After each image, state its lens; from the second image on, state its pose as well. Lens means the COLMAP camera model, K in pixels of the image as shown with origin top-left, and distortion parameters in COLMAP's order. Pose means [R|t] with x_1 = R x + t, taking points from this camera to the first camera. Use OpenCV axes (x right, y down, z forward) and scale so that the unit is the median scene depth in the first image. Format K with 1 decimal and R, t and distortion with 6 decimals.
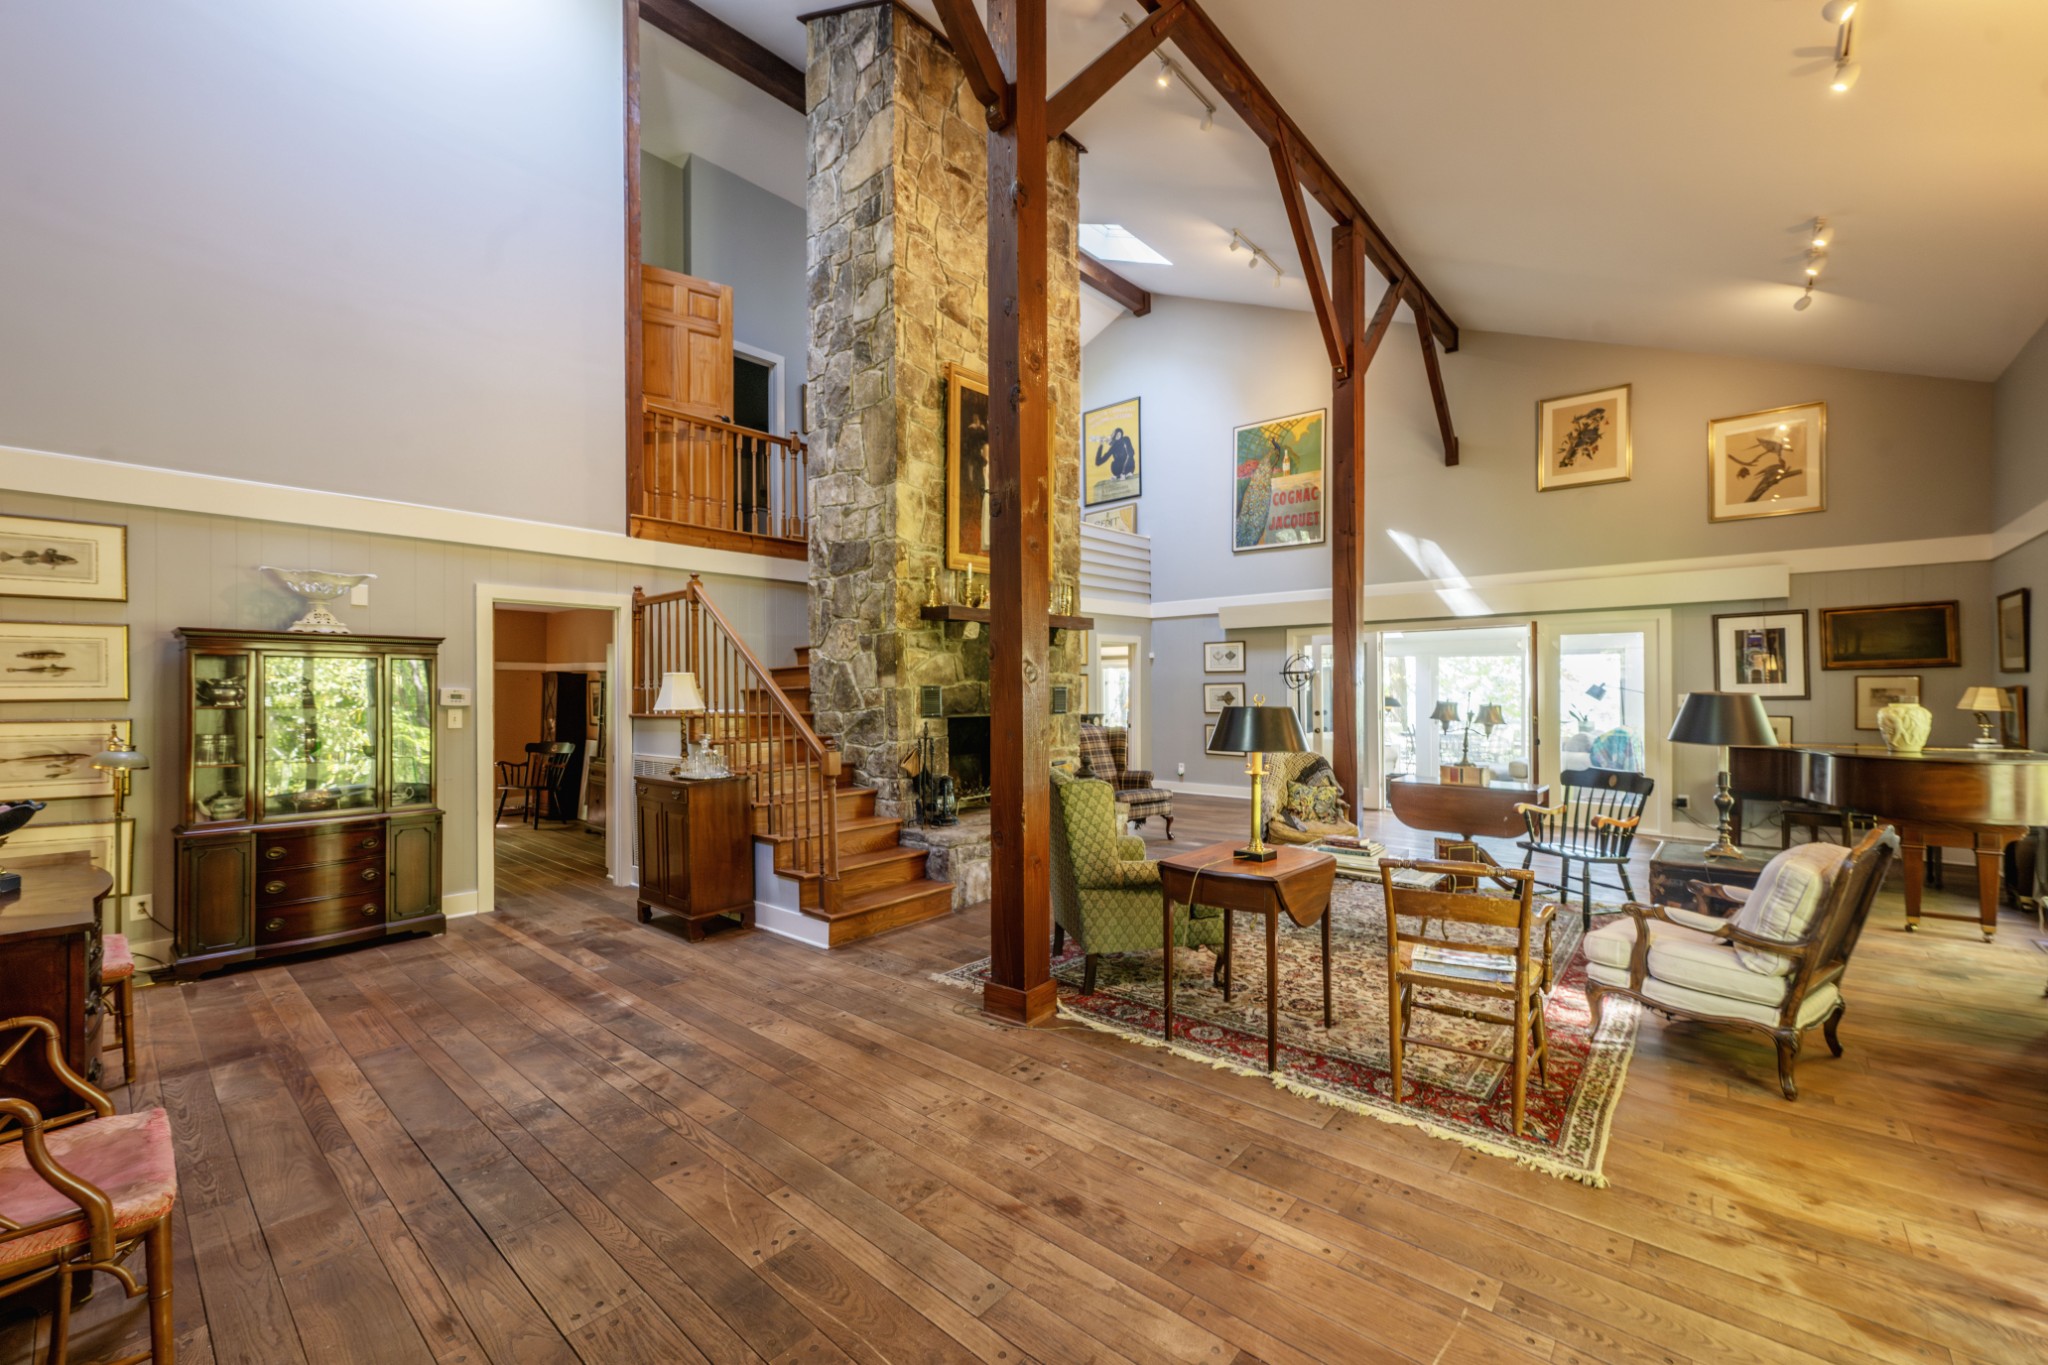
lens RADIAL K [[823.9, 0, 1027.9], [0, 823.9, 686.4], [0, 0, 1]] dist [-0.001167, -0.000185]
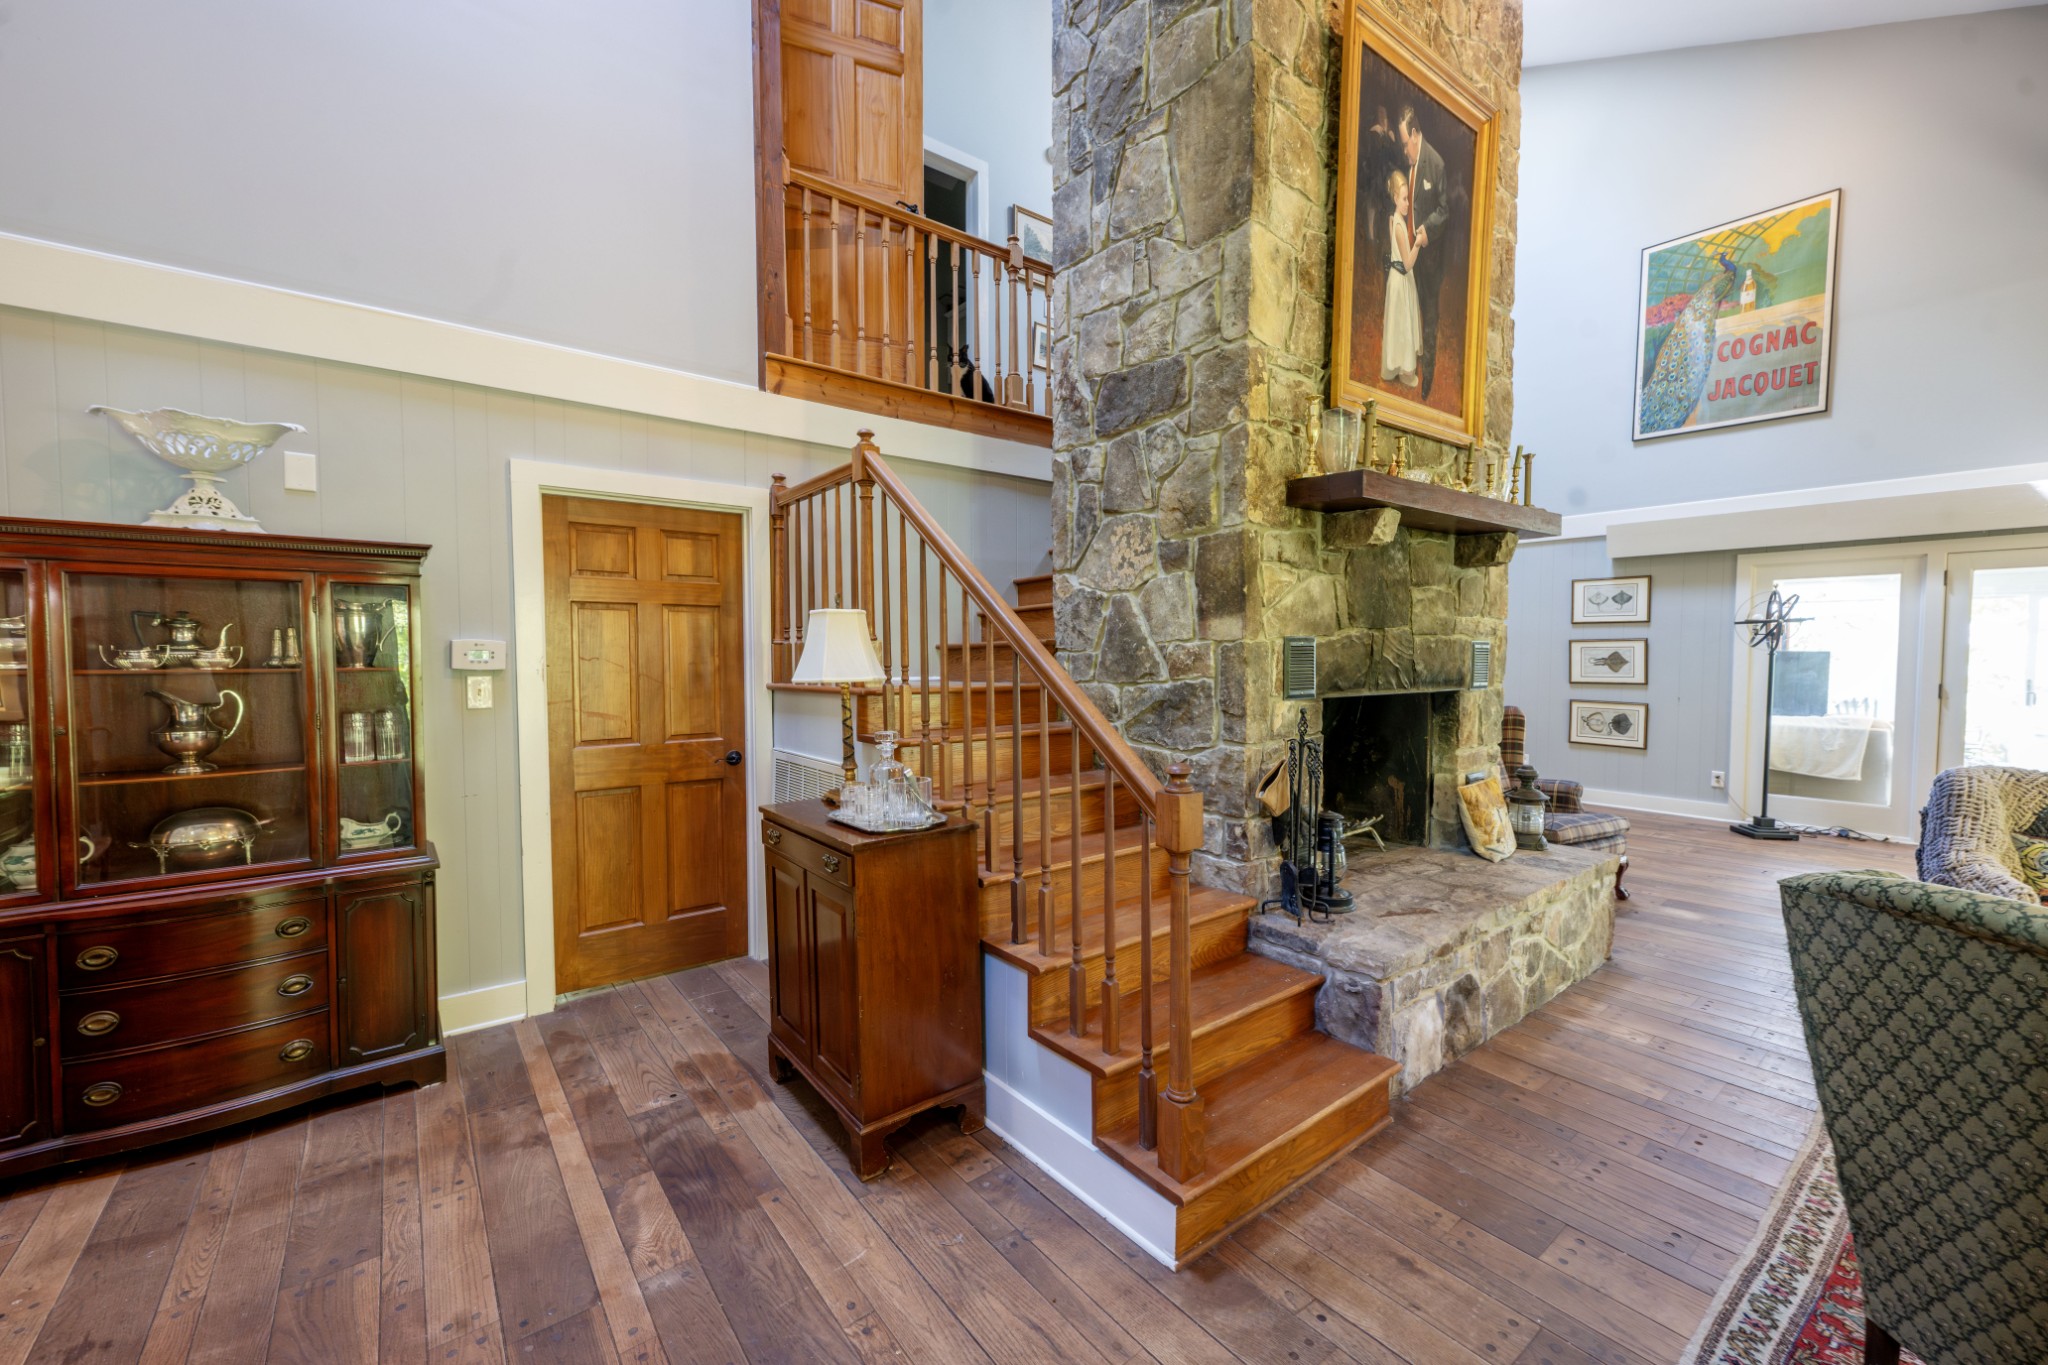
lens RADIAL K [[823.9, 0, 1027.9], [0, 823.9, 686.4], [0, 0, 1]] dist [-0.001167, -0.000185]
pose [[0.981252, 0.012515, -0.192324, -0.185334], [-0.003138, 0.998795, 0.048984, 0.005356], [0.192705, -0.047462, 0.980108, 0.461033]]
